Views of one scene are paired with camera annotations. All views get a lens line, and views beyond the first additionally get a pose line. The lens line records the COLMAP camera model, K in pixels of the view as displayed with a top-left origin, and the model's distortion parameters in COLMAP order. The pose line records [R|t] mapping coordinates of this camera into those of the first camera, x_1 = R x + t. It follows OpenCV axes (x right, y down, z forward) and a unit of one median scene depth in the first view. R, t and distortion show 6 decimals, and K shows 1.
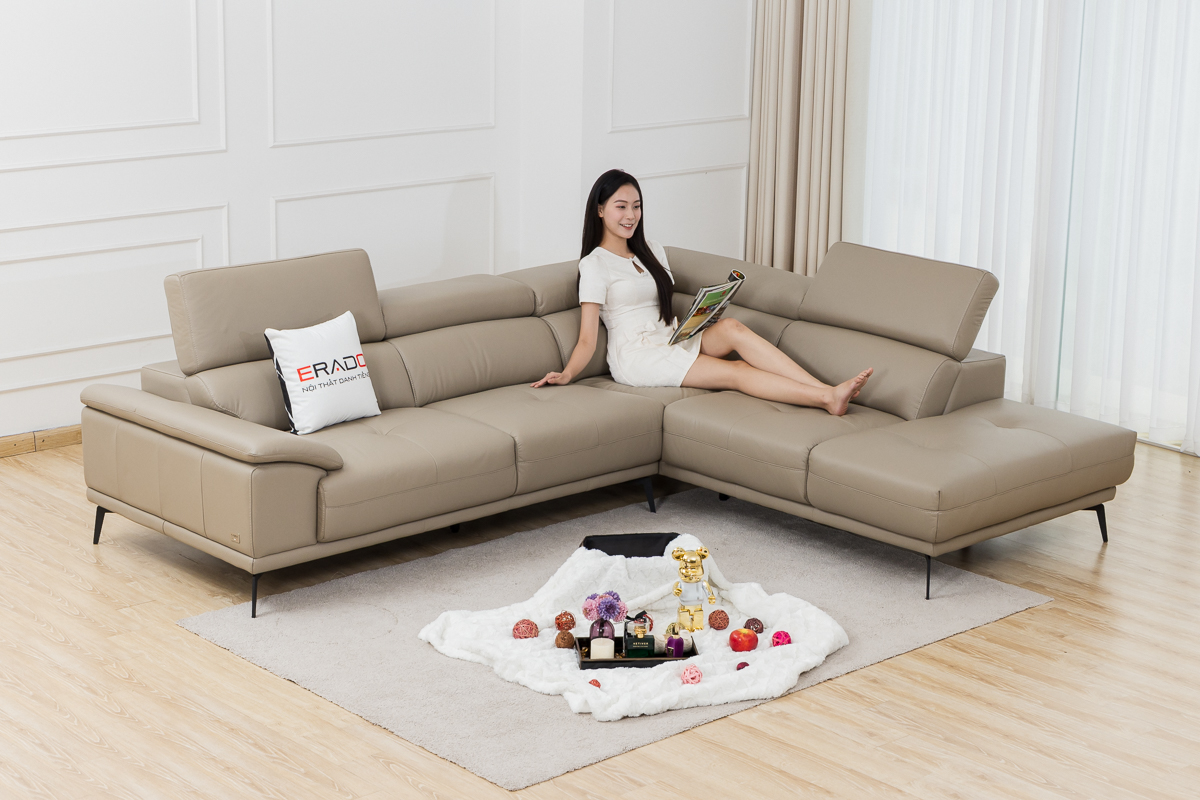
lens RADIAL K [[2209.7, 0, 600.0], [0, 2209.7, 400.0], [0, 0, 1]] dist [-0.000614, -0.085375]
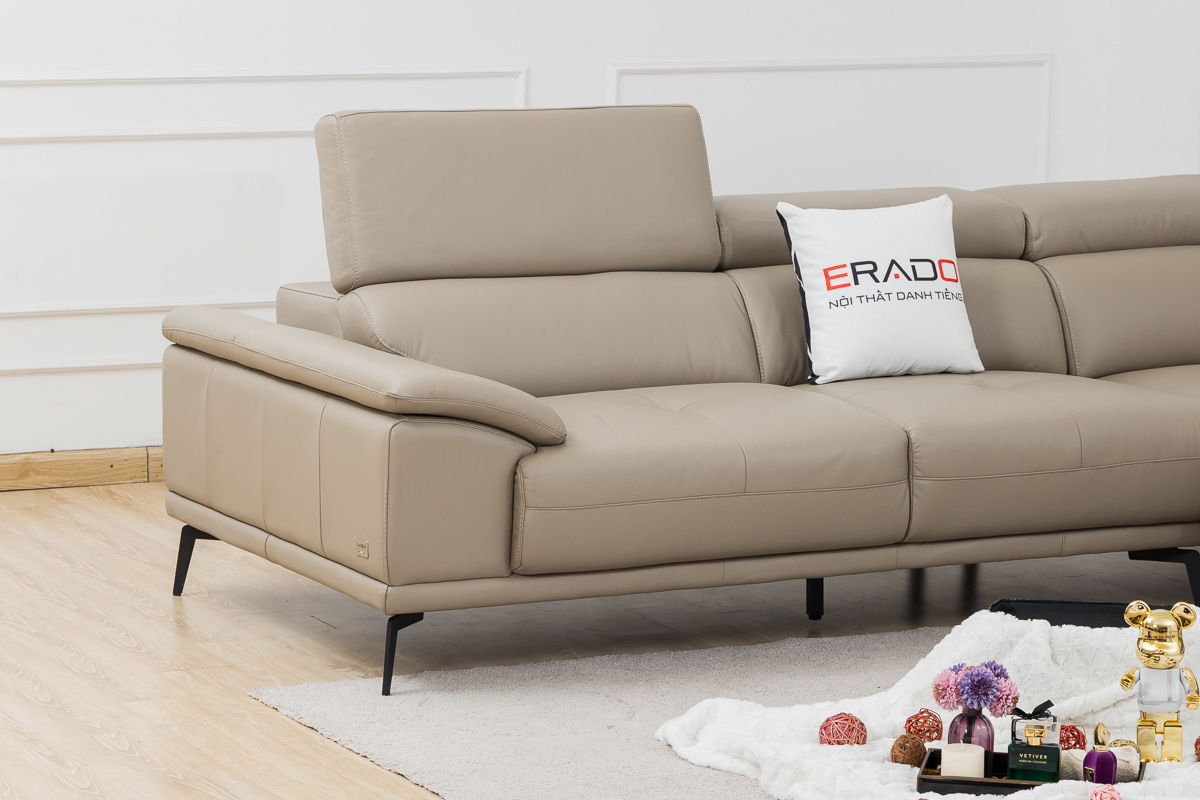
lens RADIAL K [[4451.6, 0, 600.0], [0, 4451.6, 400.0], [0, 0, 1]] dist [0.029959, 1.494888]
pose [[0.965924, 0.042919, -0.255243, 0.169786], [-0.068414, 0.993419, -0.091859, 0.117014], [0.249620, 0.106191, 0.962504, -0.073907]]
